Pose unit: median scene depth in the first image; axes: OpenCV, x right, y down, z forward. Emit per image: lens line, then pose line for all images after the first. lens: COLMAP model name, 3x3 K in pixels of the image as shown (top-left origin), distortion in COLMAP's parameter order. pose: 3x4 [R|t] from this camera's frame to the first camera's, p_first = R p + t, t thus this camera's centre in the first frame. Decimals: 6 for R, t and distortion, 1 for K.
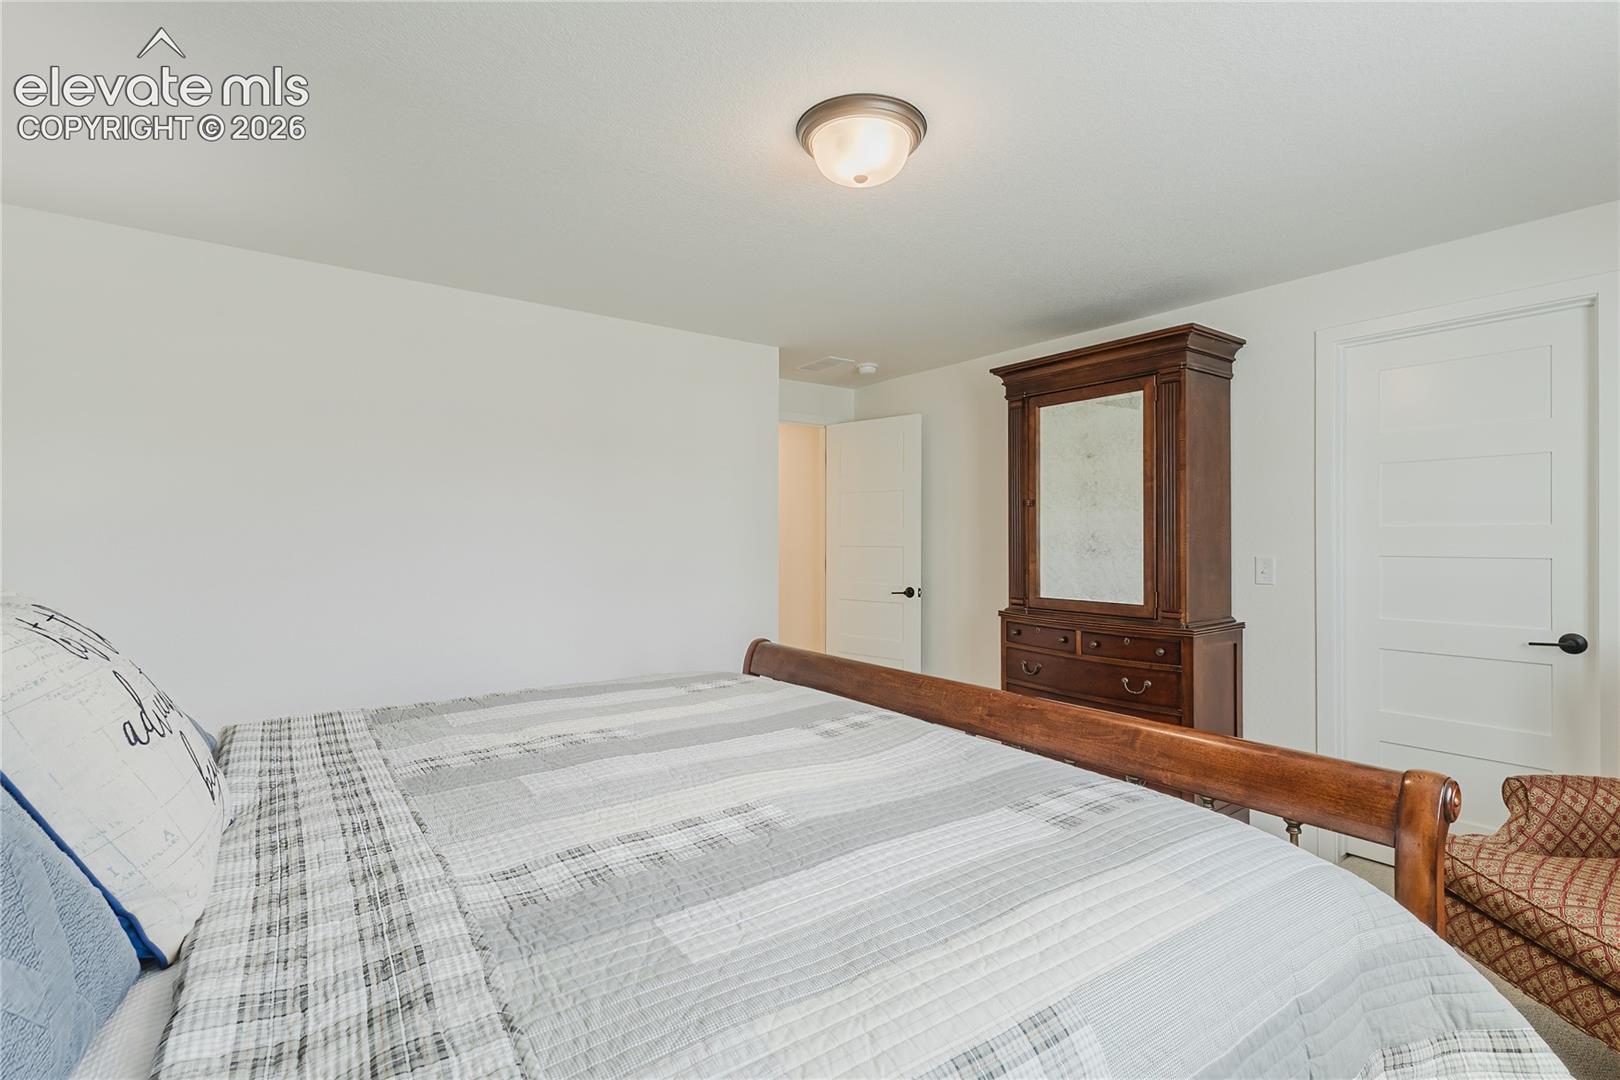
lens RADIAL K [[740.5, 0, 817.6], [0, 740.5, 531.7], [0, 0, 1]] dist [-0.001578, 0.002291]
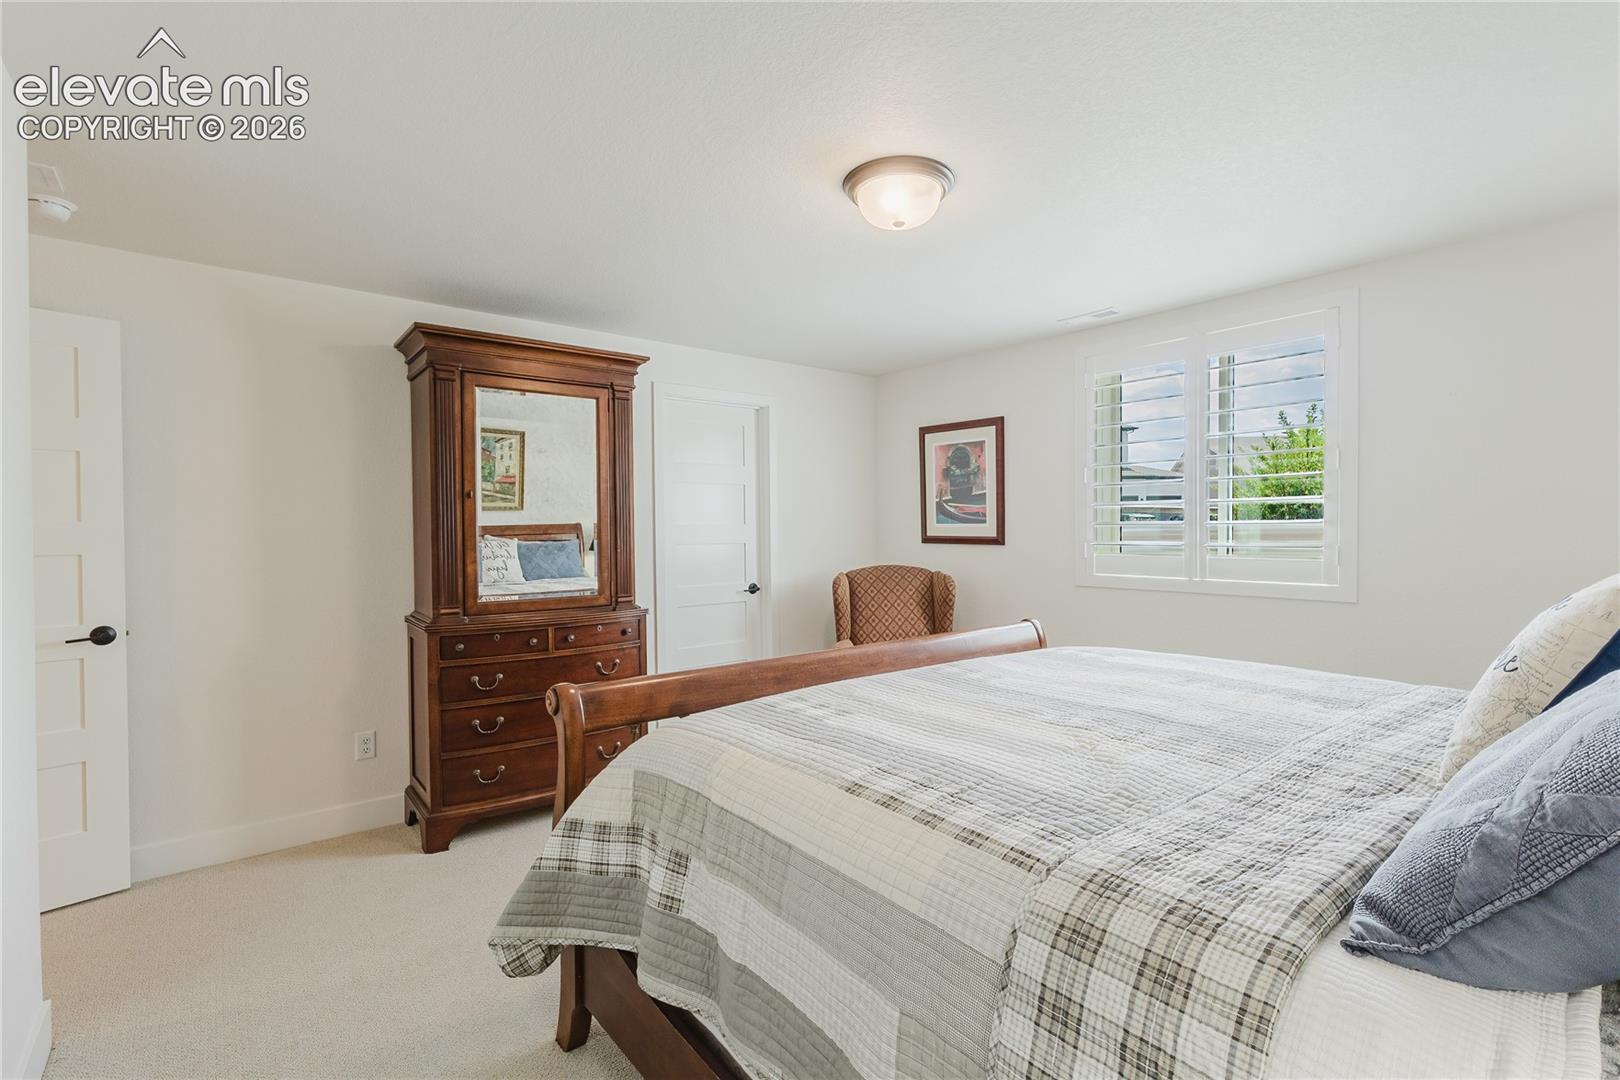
lens RADIAL K [[740.5, 0, 818.1], [0, 740.5, 543.8], [0, 0, 1]] dist [-0.001578, 0.002291]
pose [[-0.067858, -0.022460, 0.997442, -0.649343], [-0.000212, 0.999747, 0.022498, -0.000325], [-0.997695, 0.001315, -0.067846, 0.696119]]
